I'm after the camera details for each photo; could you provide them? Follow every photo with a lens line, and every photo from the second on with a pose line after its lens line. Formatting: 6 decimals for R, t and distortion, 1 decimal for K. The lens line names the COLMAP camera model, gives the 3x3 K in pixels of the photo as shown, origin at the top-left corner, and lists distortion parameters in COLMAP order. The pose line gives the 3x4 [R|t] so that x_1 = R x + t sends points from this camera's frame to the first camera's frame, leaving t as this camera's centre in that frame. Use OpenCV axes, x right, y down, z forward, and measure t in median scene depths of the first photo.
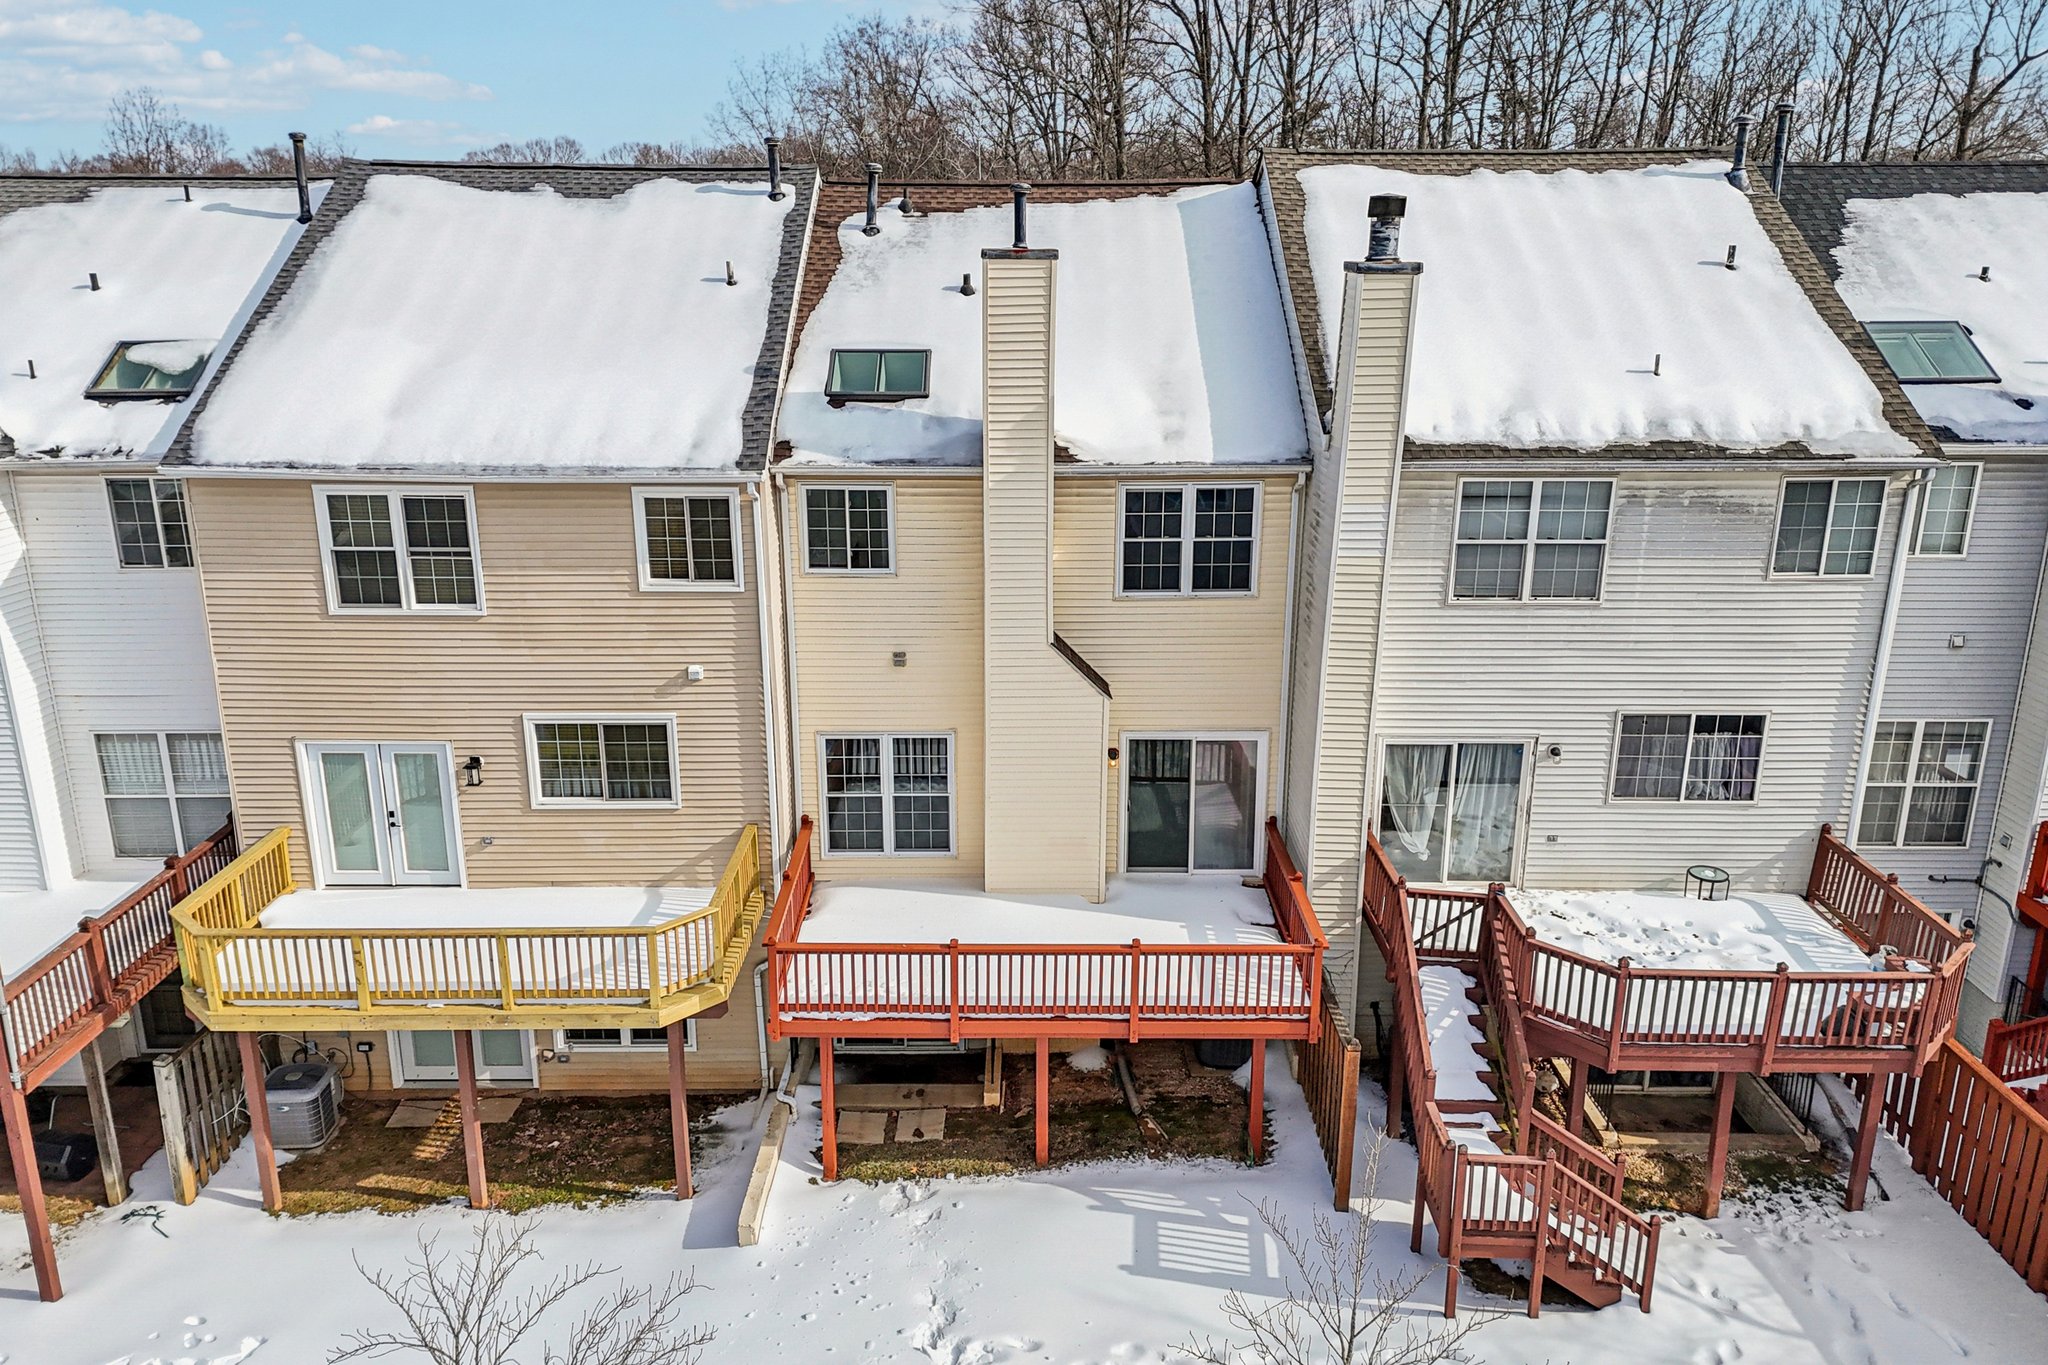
lens RADIAL K [[1541.3, 0, 1021.6], [0, 1541.3, 690.9], [0, 0, 1]] dist [0.046319, -0.029802]
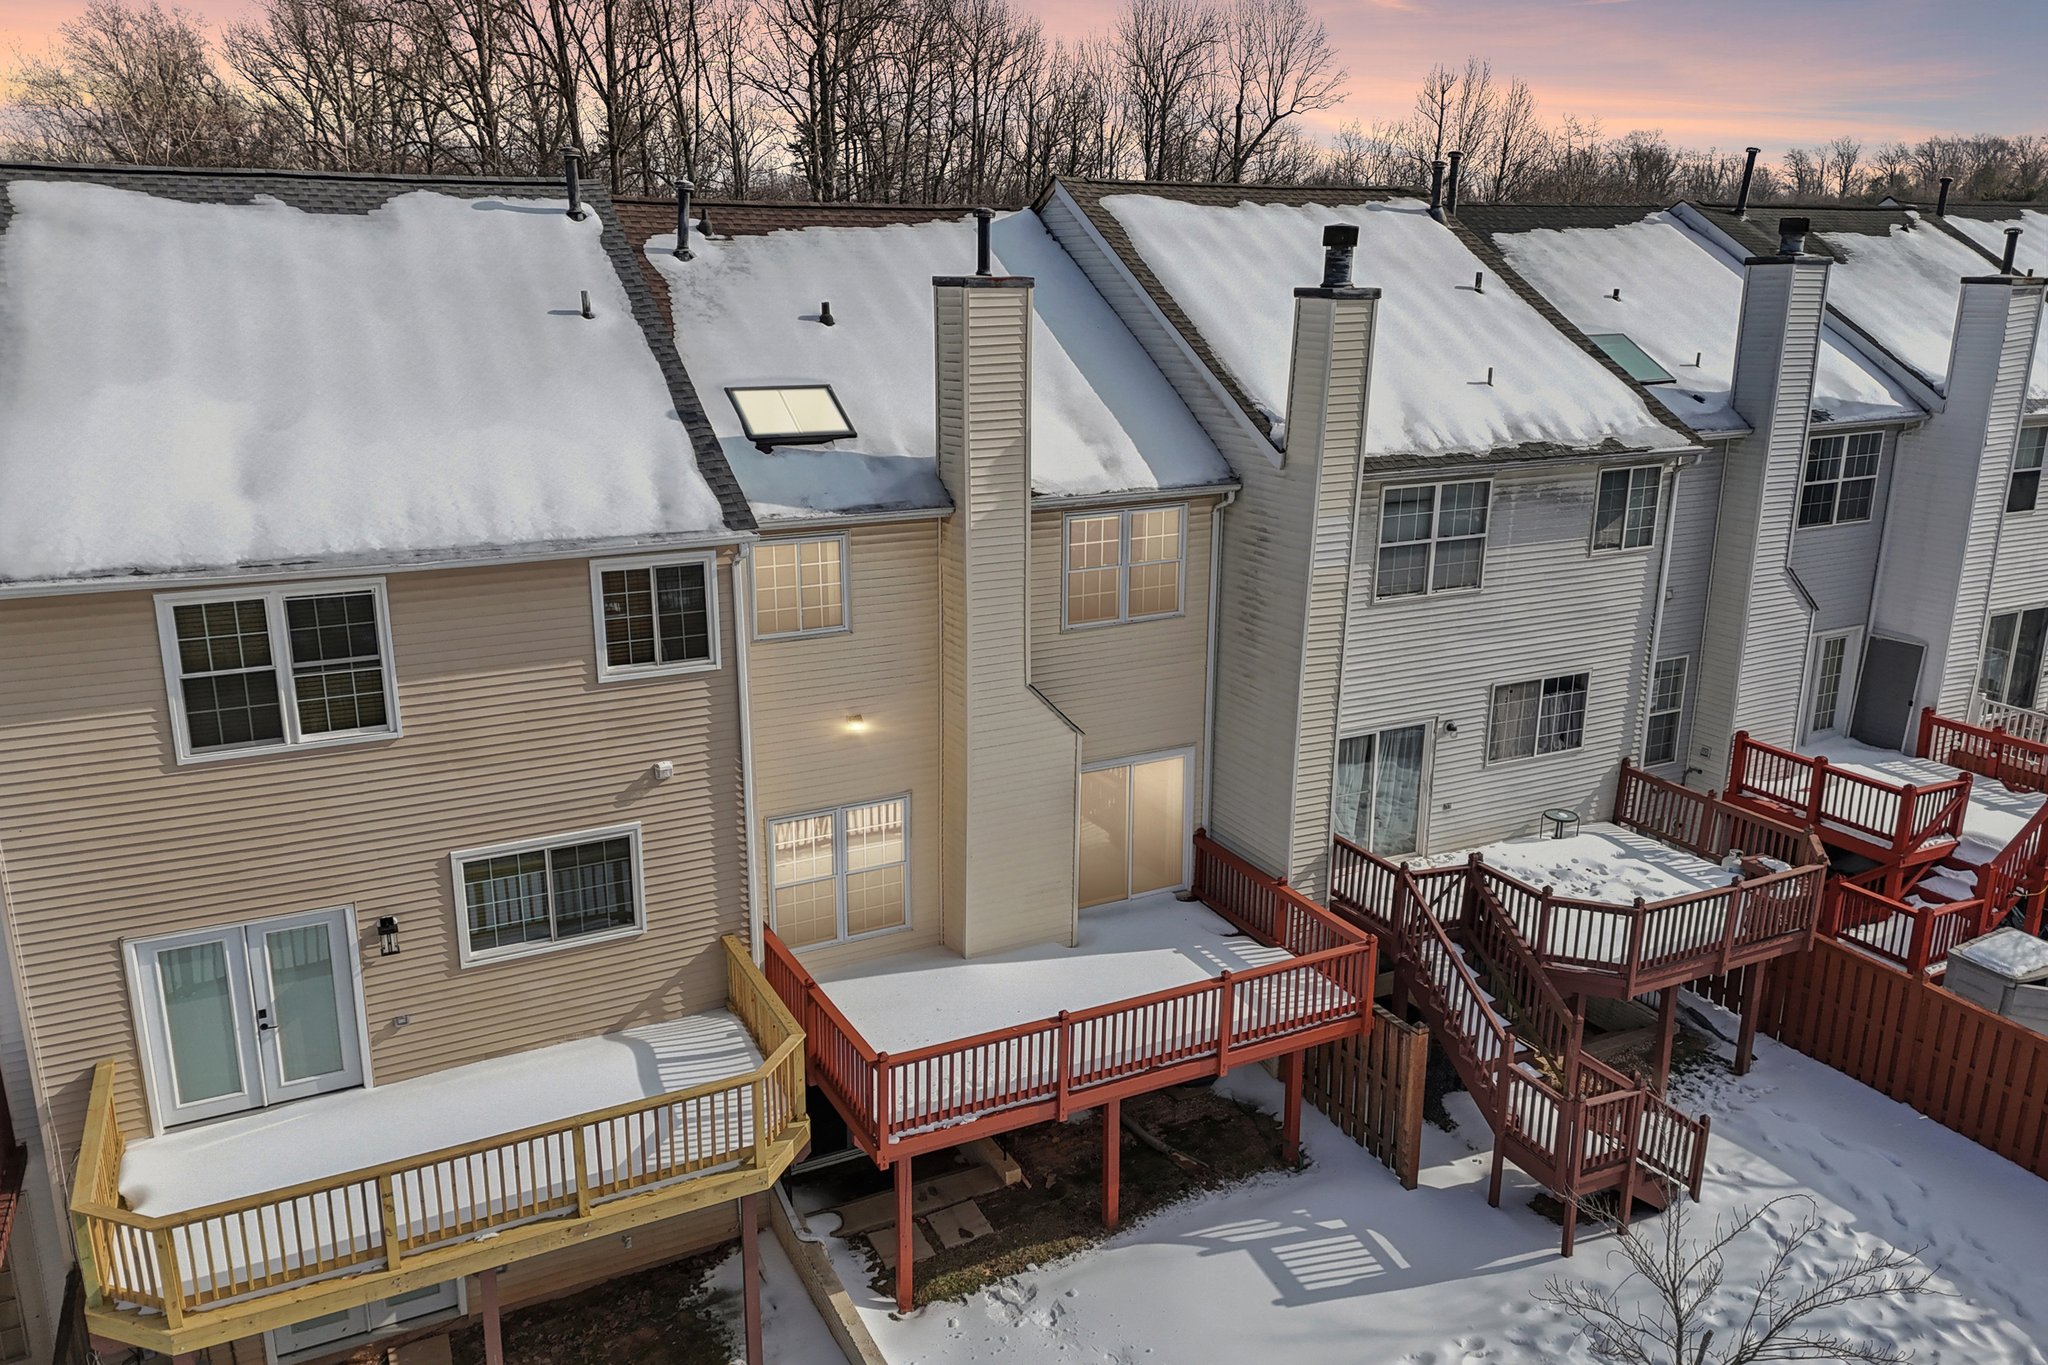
lens RADIAL K [[1541.3, 0, 1038.5], [0, 1541.3, 672.2], [0, 0, 1]] dist [0.046319, -0.029802]
pose [[0.887902, -0.117659, 0.444732, -0.408043], [0.128096, 0.991740, 0.006634, -0.045543], [-0.441839, 0.051078, 0.895639, 0.143715]]
